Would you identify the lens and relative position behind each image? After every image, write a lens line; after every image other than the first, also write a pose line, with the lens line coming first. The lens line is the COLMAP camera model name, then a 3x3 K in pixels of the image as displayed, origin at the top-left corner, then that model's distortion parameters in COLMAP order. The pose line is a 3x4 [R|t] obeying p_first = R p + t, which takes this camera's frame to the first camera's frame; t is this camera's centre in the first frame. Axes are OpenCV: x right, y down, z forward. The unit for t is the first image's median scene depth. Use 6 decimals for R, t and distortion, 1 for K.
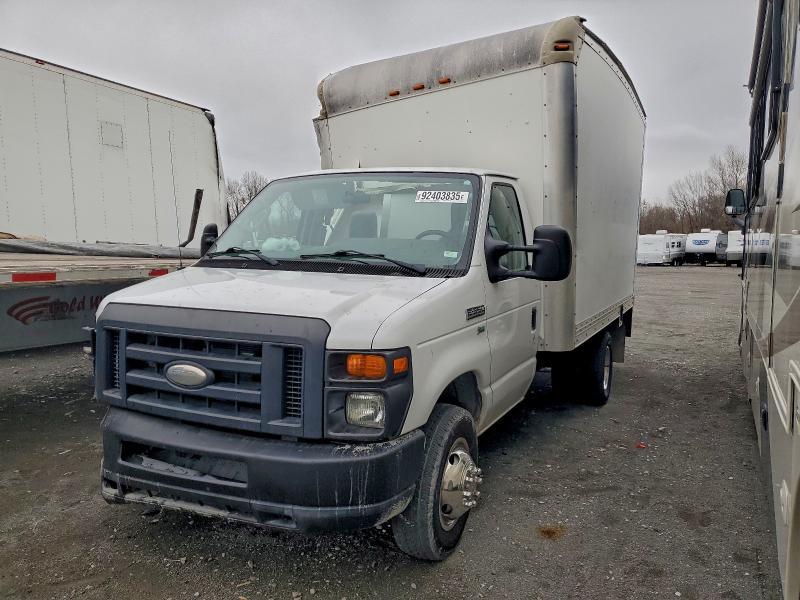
lens RADIAL K [[624.2, 0, 399.1], [0, 624.2, 293.9], [0, 0, 1]] dist [0.042282, -0.015507]
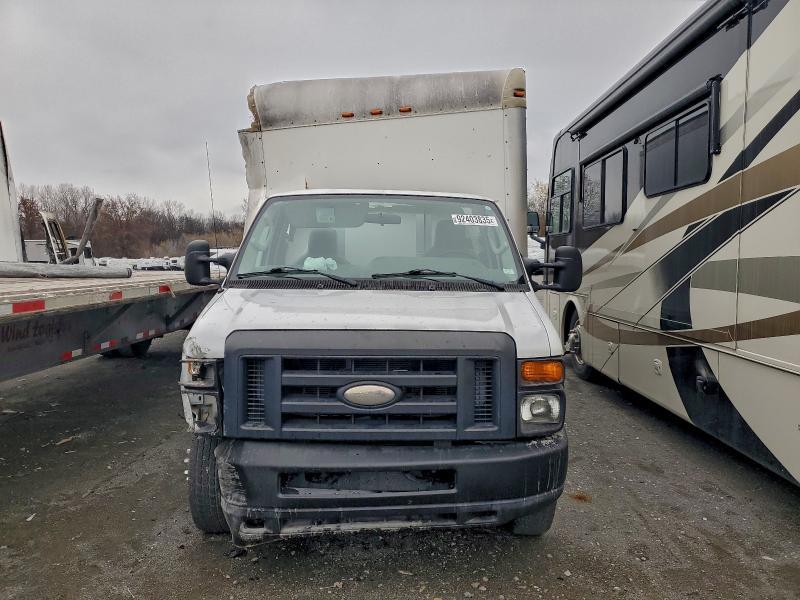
lens RADIAL K [[624.2, 0, 400.1], [0, 624.2, 303.4], [0, 0, 1]] dist [0.042282, -0.015507]
pose [[0.894577, -0.037881, 0.445305, -0.628004], [0.038715, 0.999224, 0.007227, -0.021333], [-0.445234, 0.010775, 0.895350, 0.061206]]
